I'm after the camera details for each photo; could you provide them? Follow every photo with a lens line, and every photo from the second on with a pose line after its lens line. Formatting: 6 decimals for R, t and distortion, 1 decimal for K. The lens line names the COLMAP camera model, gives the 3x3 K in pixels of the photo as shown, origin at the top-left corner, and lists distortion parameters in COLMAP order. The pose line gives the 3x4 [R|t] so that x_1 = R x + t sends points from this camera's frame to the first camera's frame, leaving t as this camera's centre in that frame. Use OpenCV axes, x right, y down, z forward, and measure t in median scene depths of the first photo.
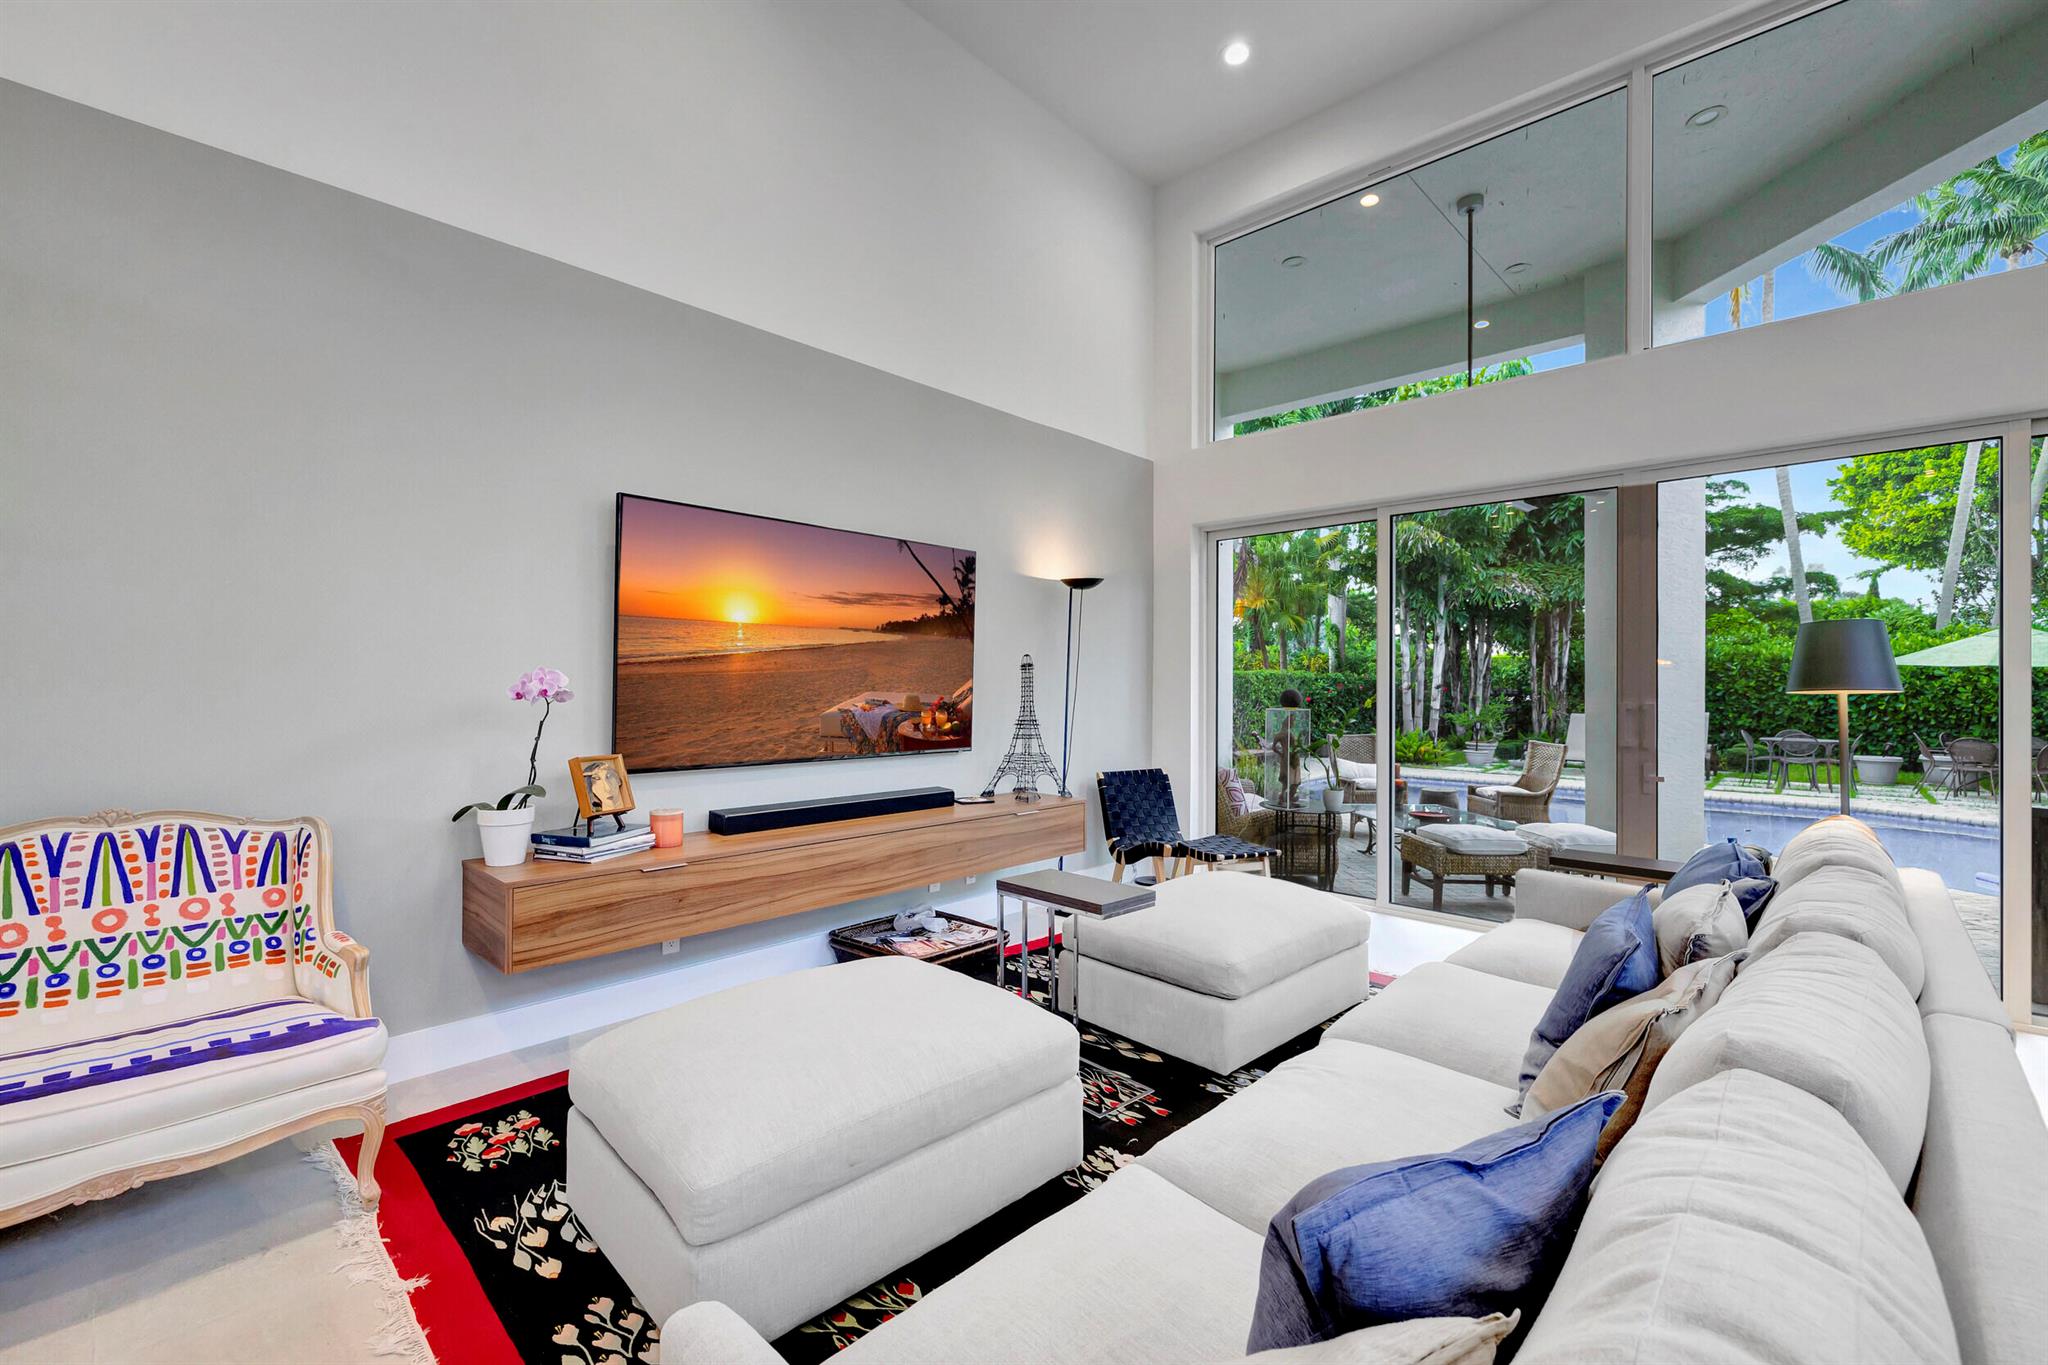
lens RADIAL K [[860.6, 0, 1029.9], [0, 860.6, 681.6], [0, 0, 1]] dist [0.000099, 0.000403]
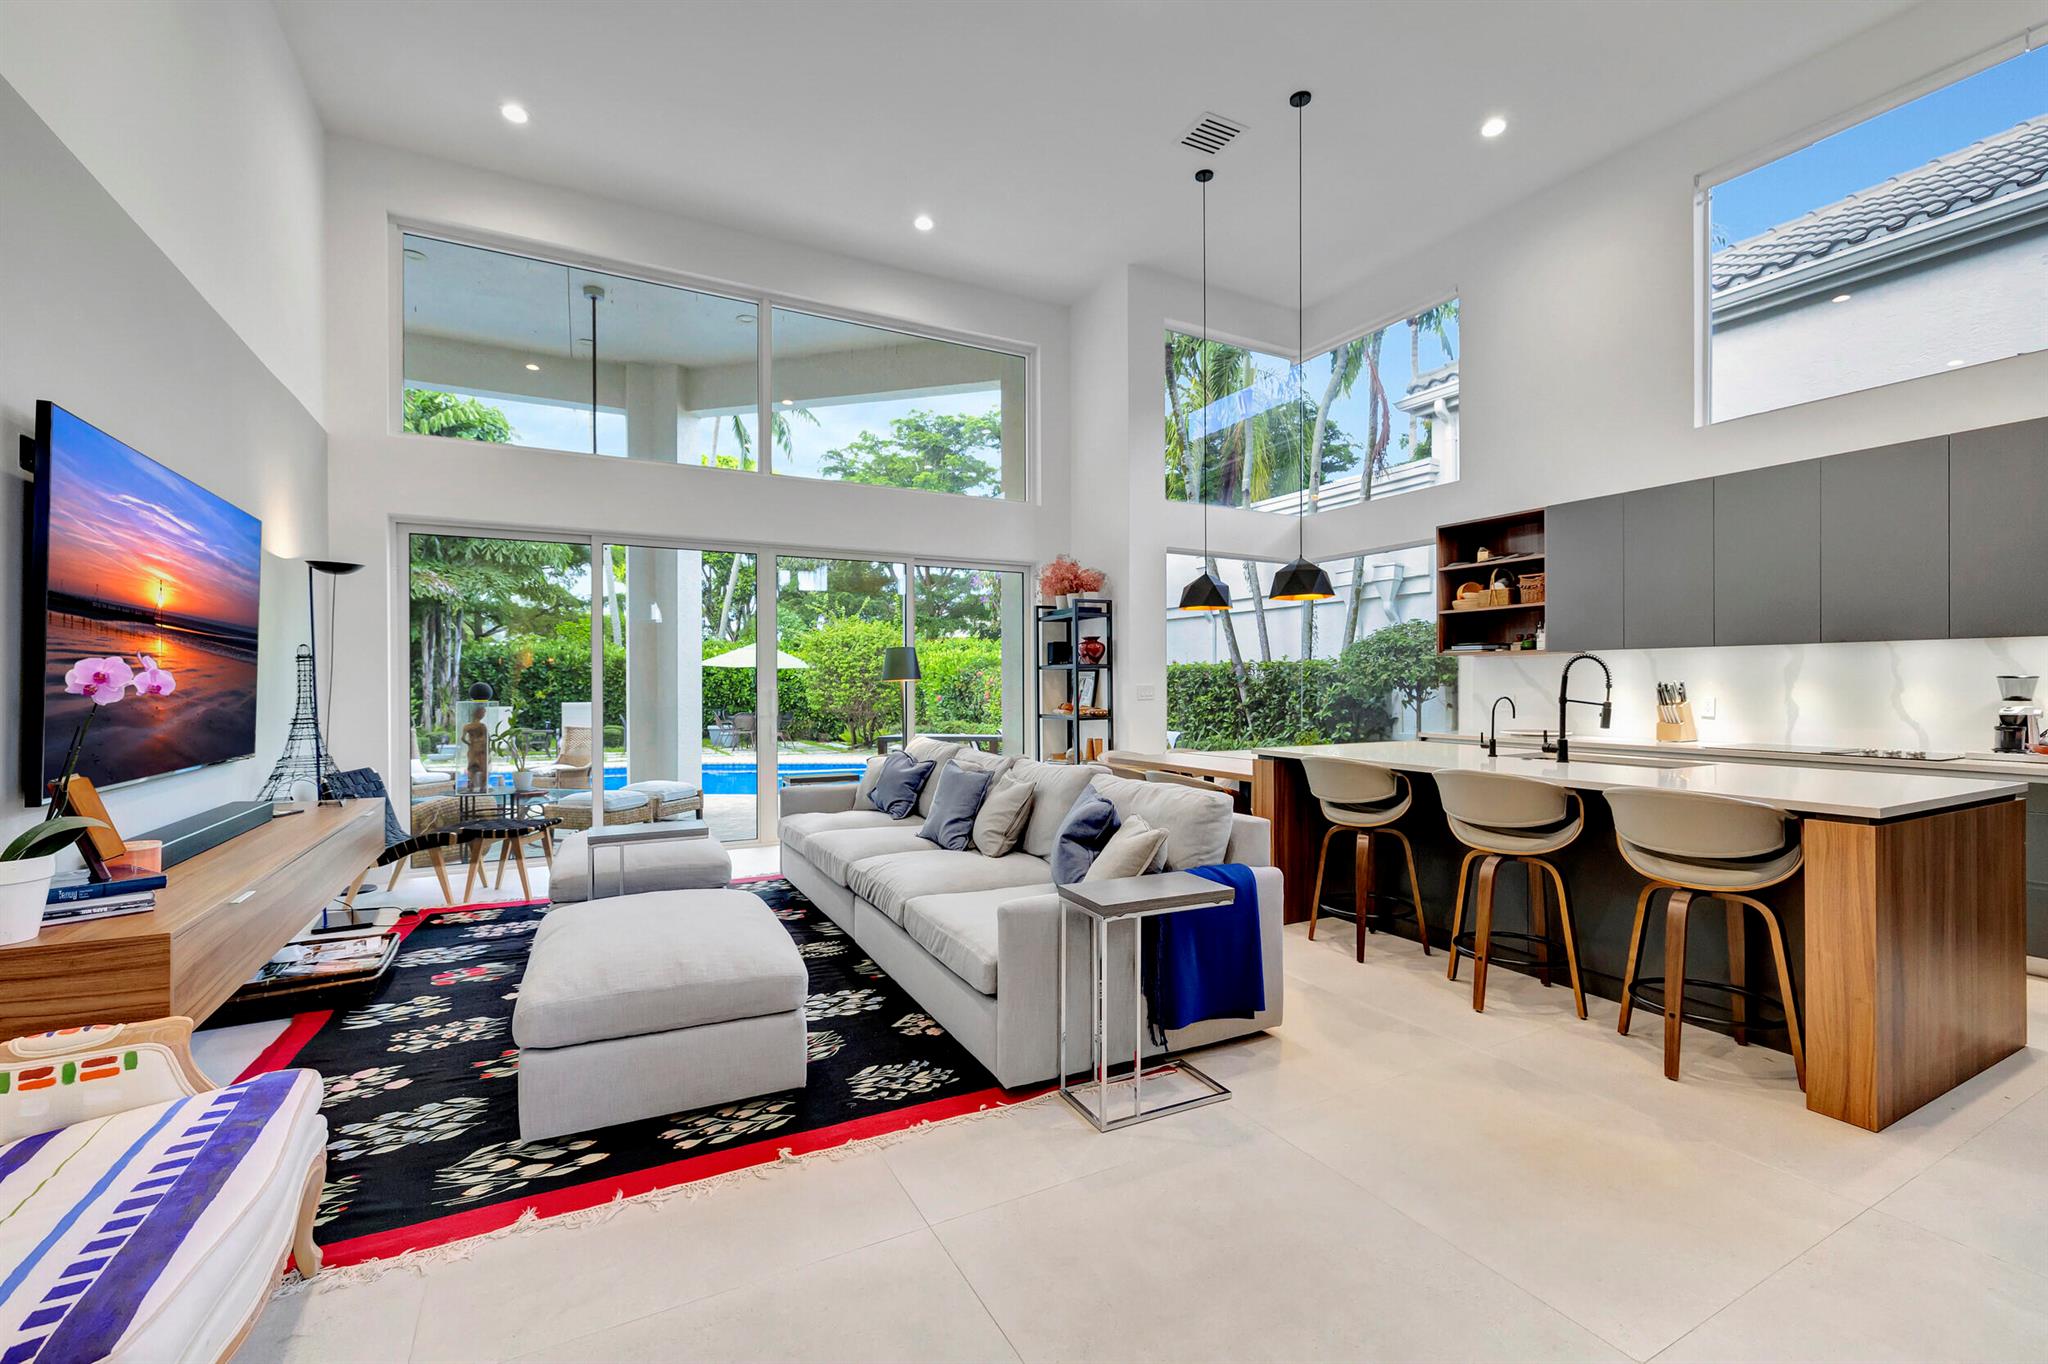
lens RADIAL K [[860.6, 0, 1024.0], [0, 860.6, 683.1], [0, 0, 1]] dist [0.000099, 0.000403]
pose [[0.316953, -0.006459, 0.948419, -0.934034], [0.001440, 0.999979, 0.006329, 0.006194], [-0.948440, -0.000640, 0.316955, 0.028199]]
